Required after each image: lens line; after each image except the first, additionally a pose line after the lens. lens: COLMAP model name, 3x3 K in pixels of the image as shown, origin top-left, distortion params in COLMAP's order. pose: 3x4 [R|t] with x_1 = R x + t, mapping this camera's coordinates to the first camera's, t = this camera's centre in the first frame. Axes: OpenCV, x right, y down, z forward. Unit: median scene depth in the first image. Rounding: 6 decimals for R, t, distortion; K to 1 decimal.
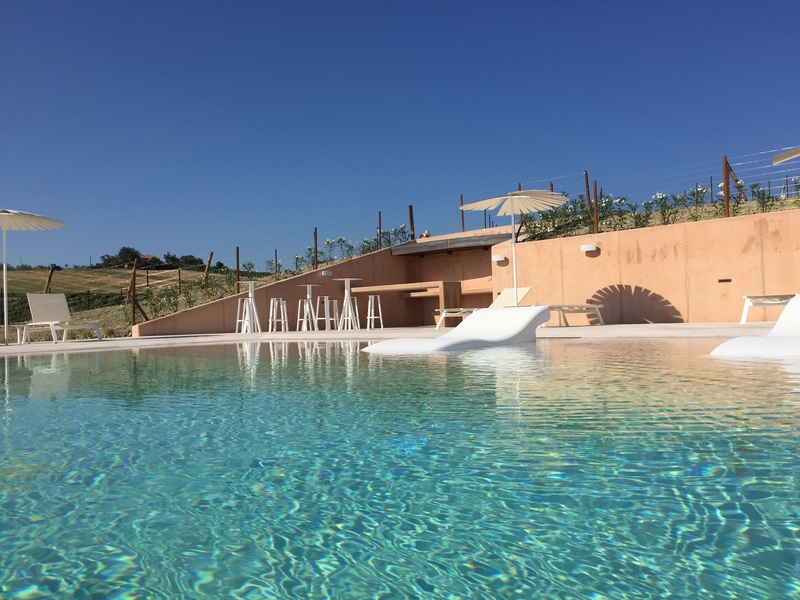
lens RADIAL K [[694.4, 0, 396.6], [0, 694.4, 301.0], [0, 0, 1]] dist [0.080114, -0.109111]
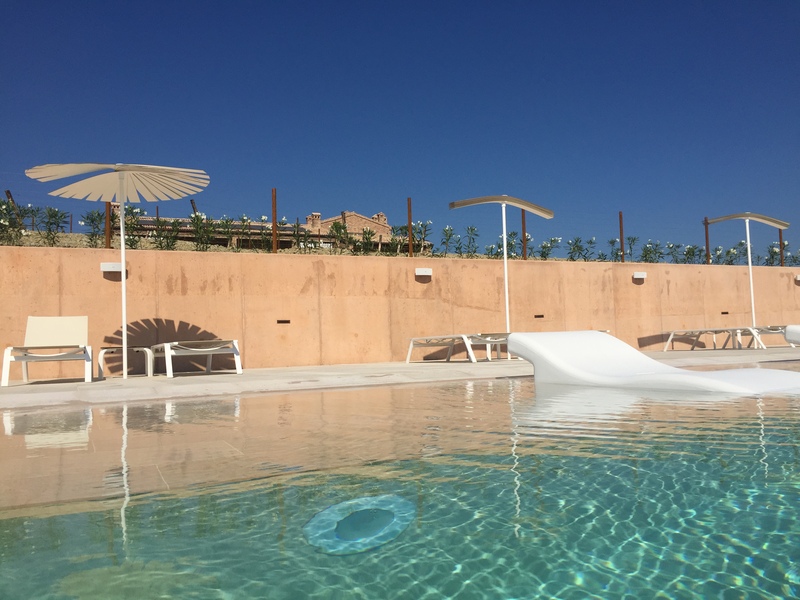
lens RADIAL K [[694.4, 0, 396.2], [0, 694.4, 299.2], [0, 0, 1]] dist [0.080114, -0.109111]
pose [[0.333997, 0.084332, 0.938794, -0.307999], [0.001166, 0.995952, -0.089881, 0.021625], [-0.942573, 0.031115, 0.332546, 0.504109]]
